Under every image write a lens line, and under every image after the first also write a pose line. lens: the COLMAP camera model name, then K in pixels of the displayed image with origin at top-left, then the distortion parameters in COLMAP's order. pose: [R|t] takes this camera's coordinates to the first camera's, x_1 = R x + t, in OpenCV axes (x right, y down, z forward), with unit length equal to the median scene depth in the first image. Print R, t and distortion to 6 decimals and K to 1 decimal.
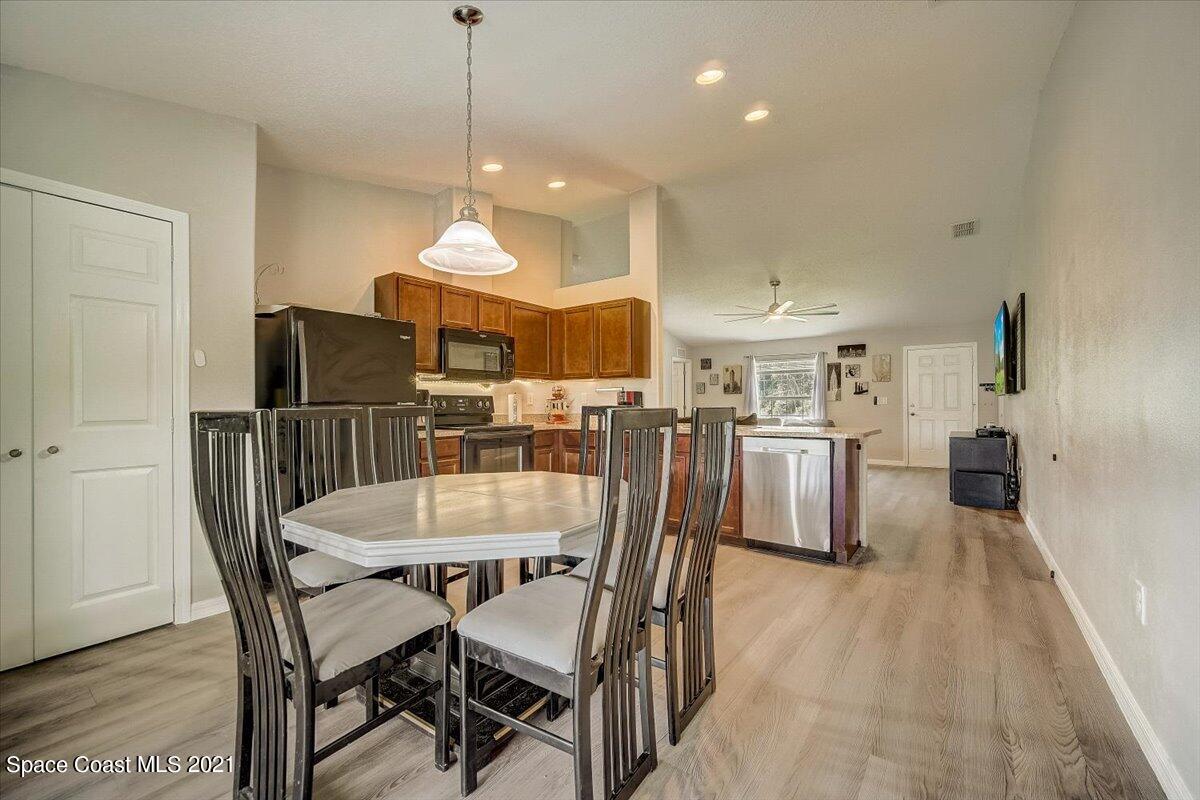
lens RADIAL K [[488.6, 0, 609.4], [0, 488.6, 401.1], [0, 0, 1]] dist [0.000009, -0.000241]
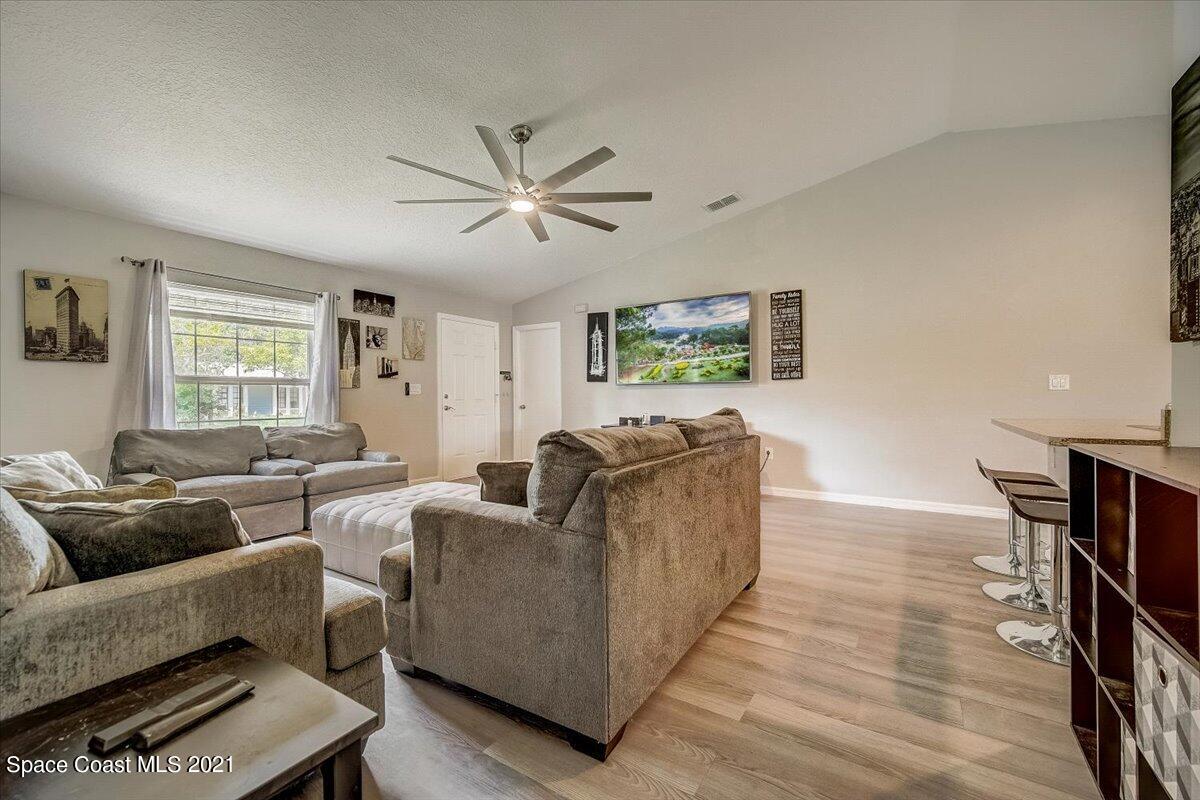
lens RADIAL K [[488.6, 0, 603.7], [0, 488.6, 396.3], [0, 0, 1]] dist [0.000009, -0.000241]
pose [[-0.057721, 0.001516, 0.998332, -0.121366], [-0.003153, 0.999994, -0.001700, 0.010241], [-0.998328, -0.003246, -0.057715, 0.861722]]
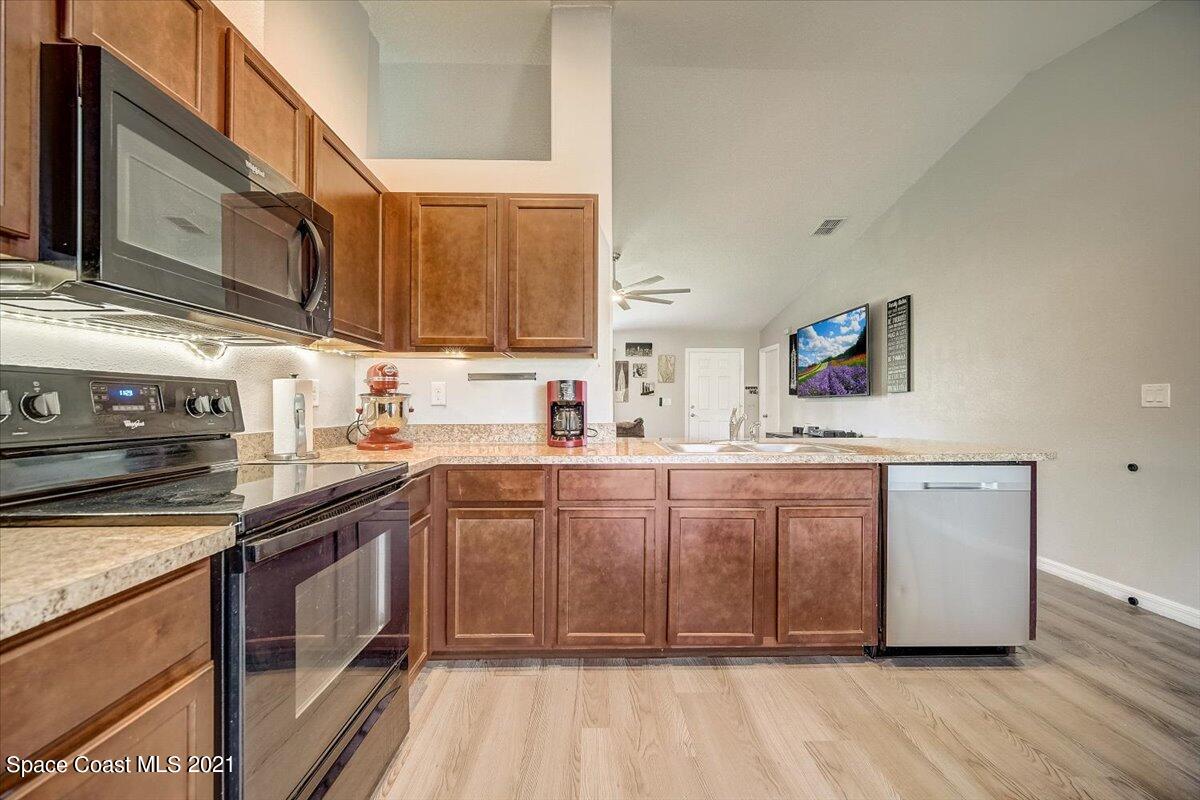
lens RADIAL K [[477.6, 0, 604.1], [0, 477.6, 402.0], [0, 0, 1]] dist [-0.003248, 0.000878]
pose [[0.791612, 0.006787, 0.610987, -0.141933], [-0.007437, 0.999971, -0.001473, 0.001861], [-0.610979, -0.003378, 0.791640, 0.347037]]
